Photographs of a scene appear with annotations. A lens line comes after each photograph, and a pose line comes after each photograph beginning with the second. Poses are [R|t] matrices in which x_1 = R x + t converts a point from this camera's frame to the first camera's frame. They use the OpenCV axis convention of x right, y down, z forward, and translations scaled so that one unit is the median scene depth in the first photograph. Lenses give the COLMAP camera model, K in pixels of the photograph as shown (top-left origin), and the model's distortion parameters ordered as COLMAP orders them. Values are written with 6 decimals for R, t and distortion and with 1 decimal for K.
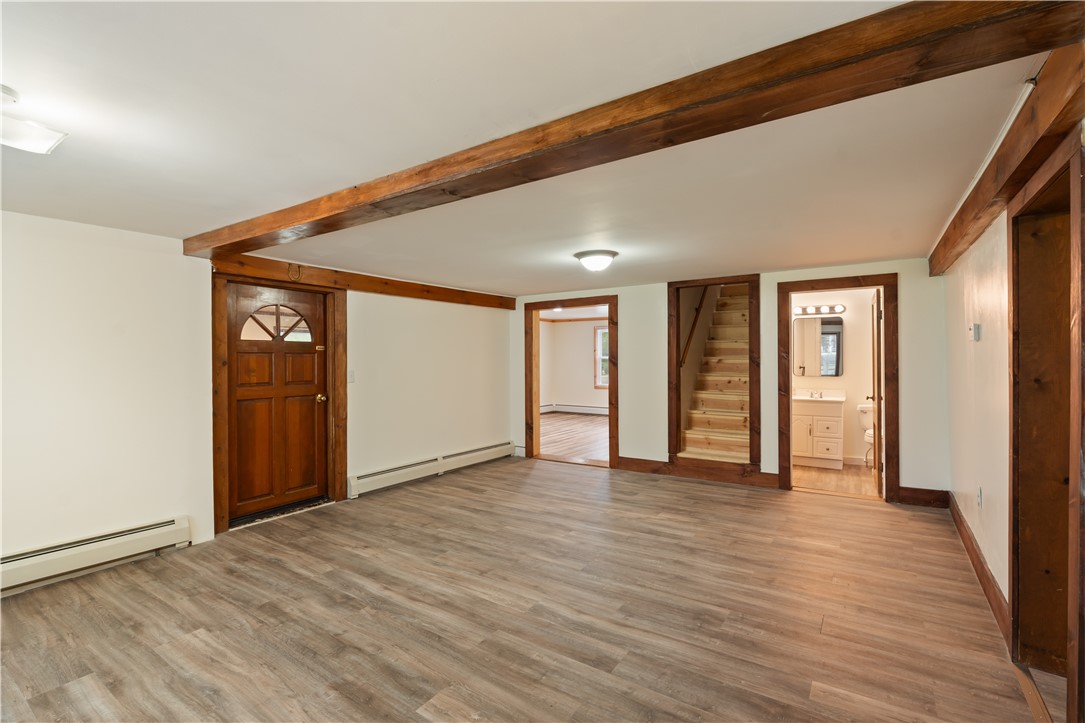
lens RADIAL K [[492.0, 0, 542.5], [0, 492.0, 361.5], [0, 0, 1]] dist [0.000970, 0.000226]
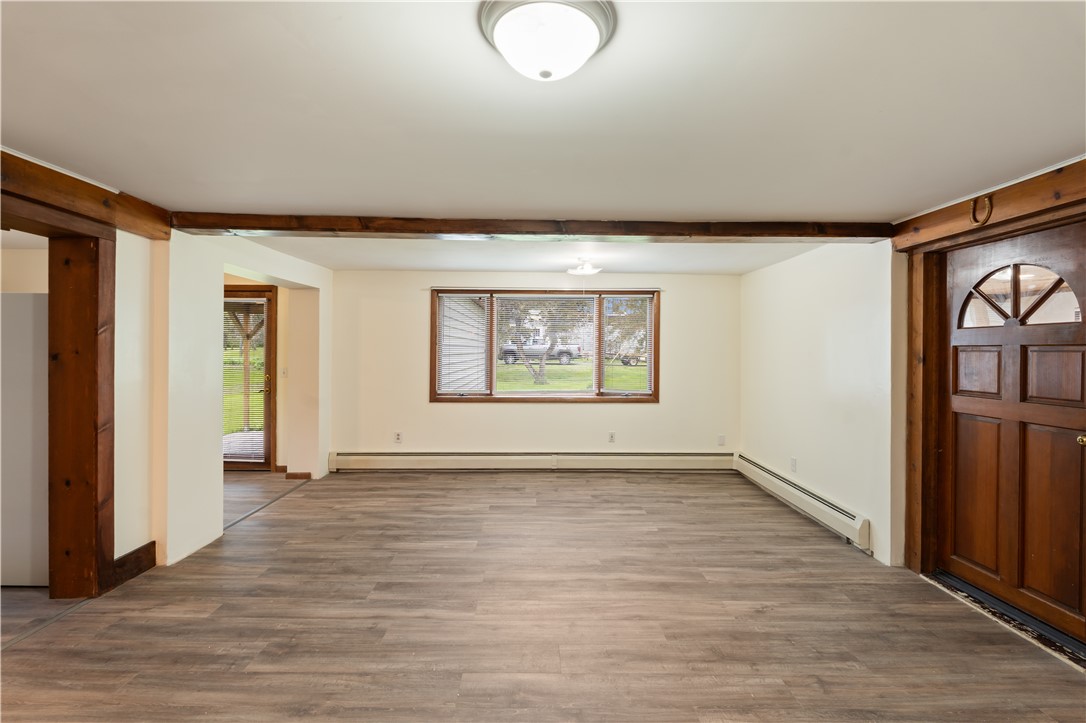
lens RADIAL K [[492.5, 0, 543.0], [0, 492.5, 361.5], [0, 0, 1]] dist [0.000970, 0.000226]
pose [[-0.817024, 0.010195, -0.576513, 0.397875], [-0.007351, 0.999578, 0.028094, -0.015569], [0.576556, 0.027191, -0.816605, 1.729486]]
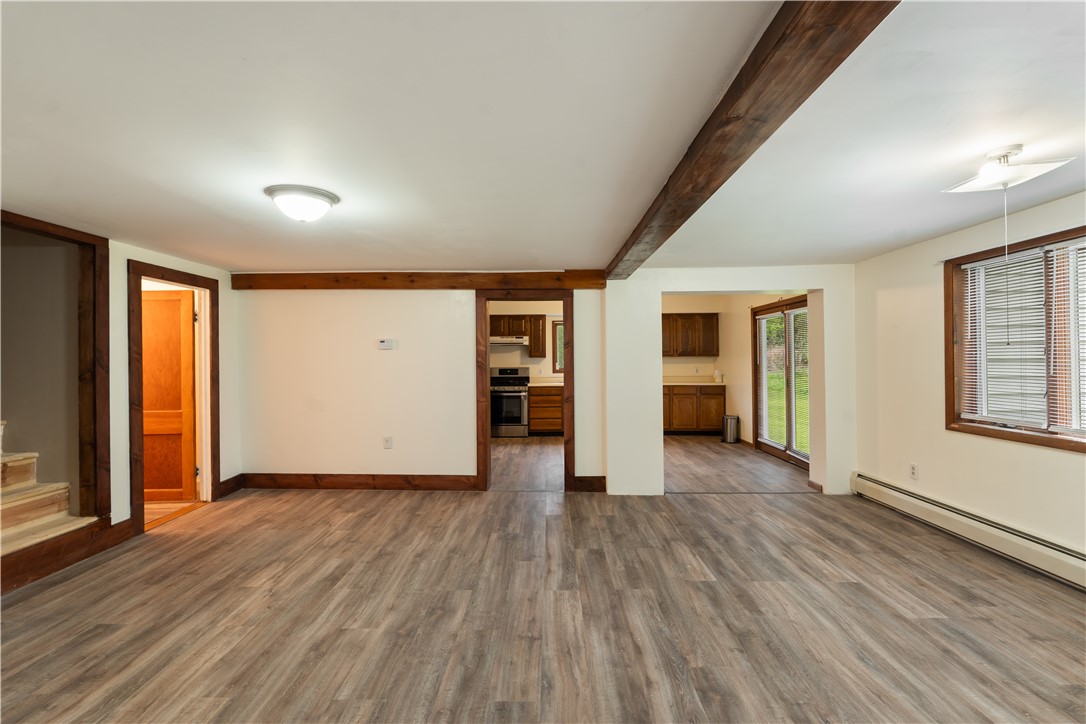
lens RADIAL K [[492.5, 0, 543.0], [0, 492.5, 362.0], [0, 0, 1]] dist [0.000970, 0.000226]
pose [[-0.553619, 0.006605, 0.832744, -0.820089], [0.016128, 0.999866, 0.002791, 0.002891], [-0.832614, 0.014976, -0.553652, 1.508792]]
